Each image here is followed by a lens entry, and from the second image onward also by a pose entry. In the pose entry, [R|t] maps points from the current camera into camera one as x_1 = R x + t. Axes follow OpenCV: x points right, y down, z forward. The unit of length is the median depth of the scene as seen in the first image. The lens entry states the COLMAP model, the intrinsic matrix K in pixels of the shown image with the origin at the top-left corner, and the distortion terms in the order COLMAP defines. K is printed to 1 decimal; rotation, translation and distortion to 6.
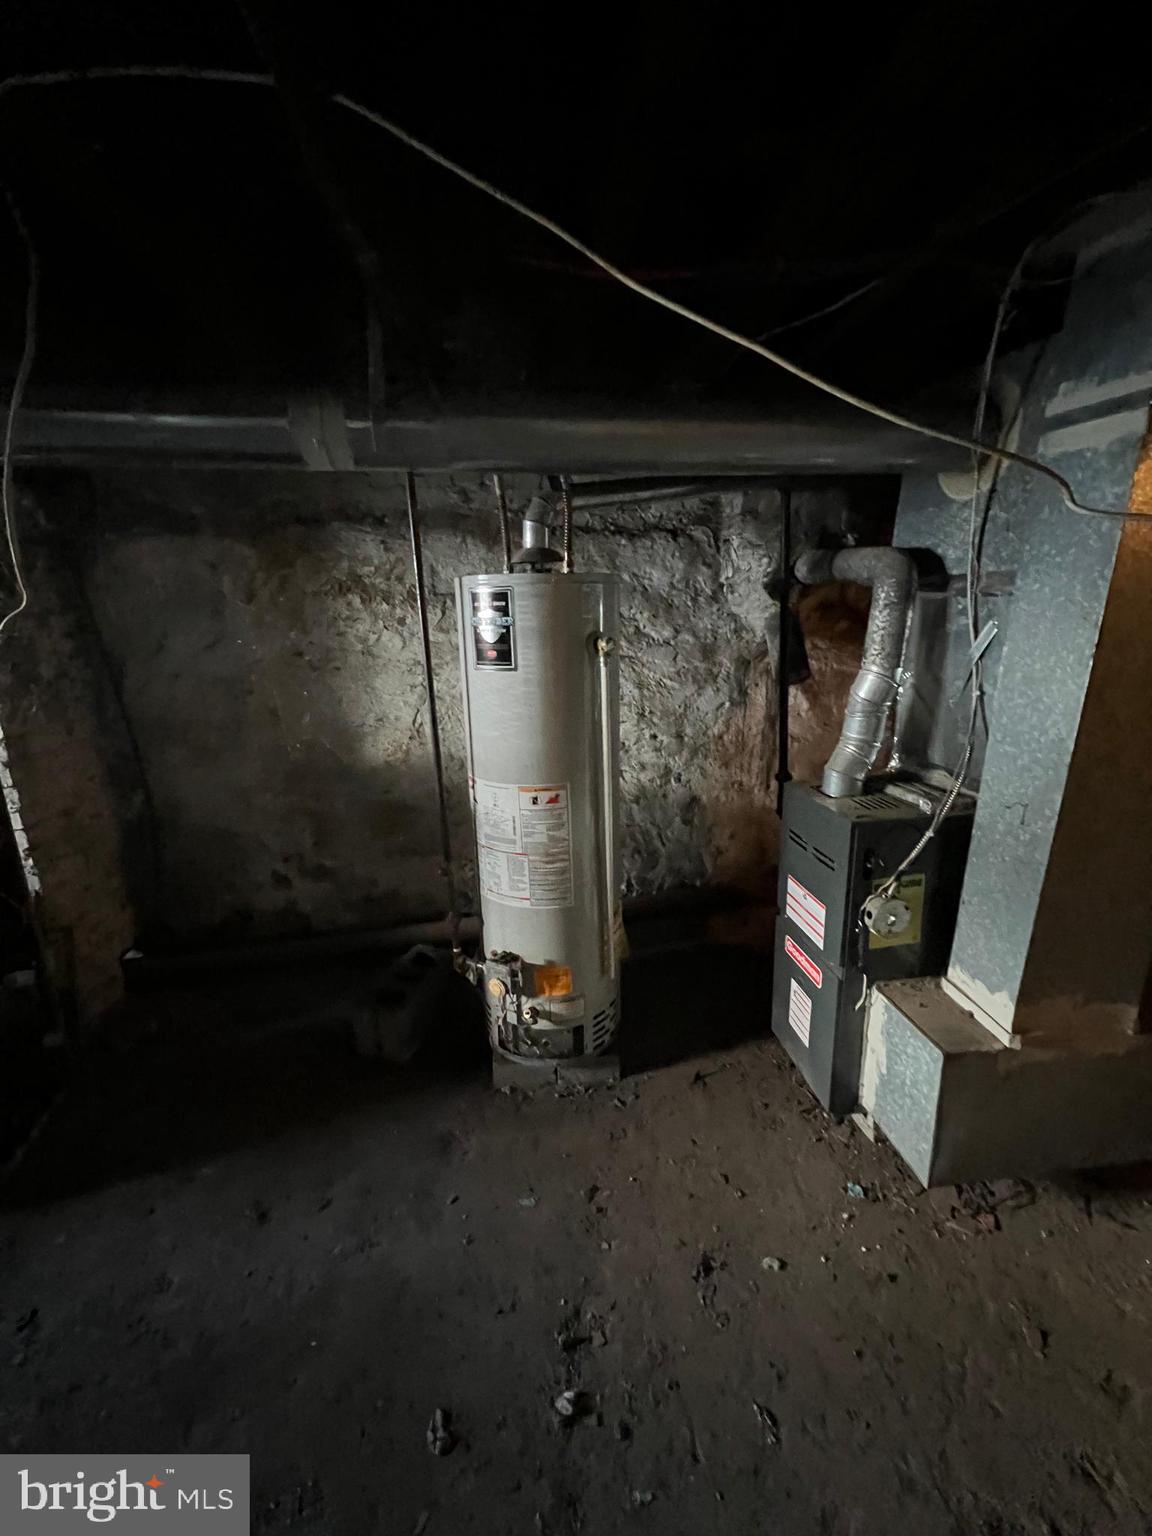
lens RADIAL K [[612.7, 0, 576.1], [0, 612.7, 768.3], [0, 0, 1]] dist [-0.000972, -0.000313]
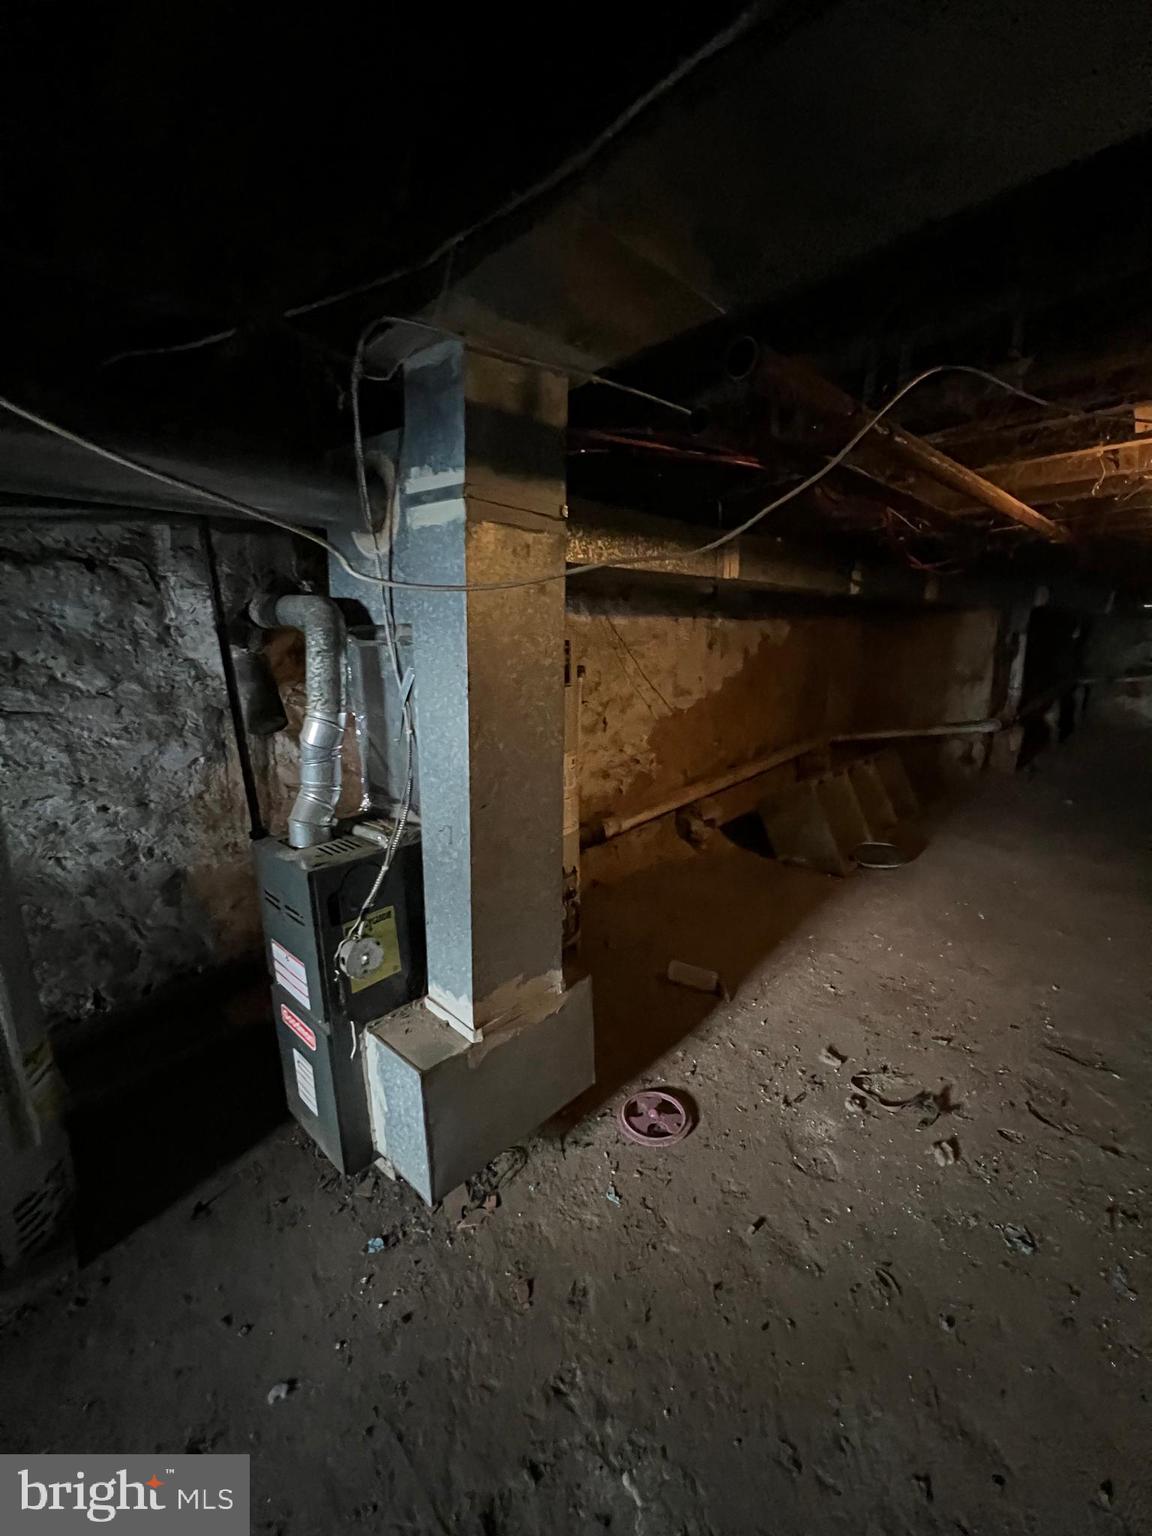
lens RADIAL K [[612.7, 0, 575.9], [0, 612.7, 768.2], [0, 0, 1]] dist [-0.000972, -0.000313]
pose [[0.770179, -0.113510, 0.627646, 0.163673], [0.154197, 0.987984, -0.010536, -0.000193], [-0.618908, 0.104896, 0.778428, -0.032390]]
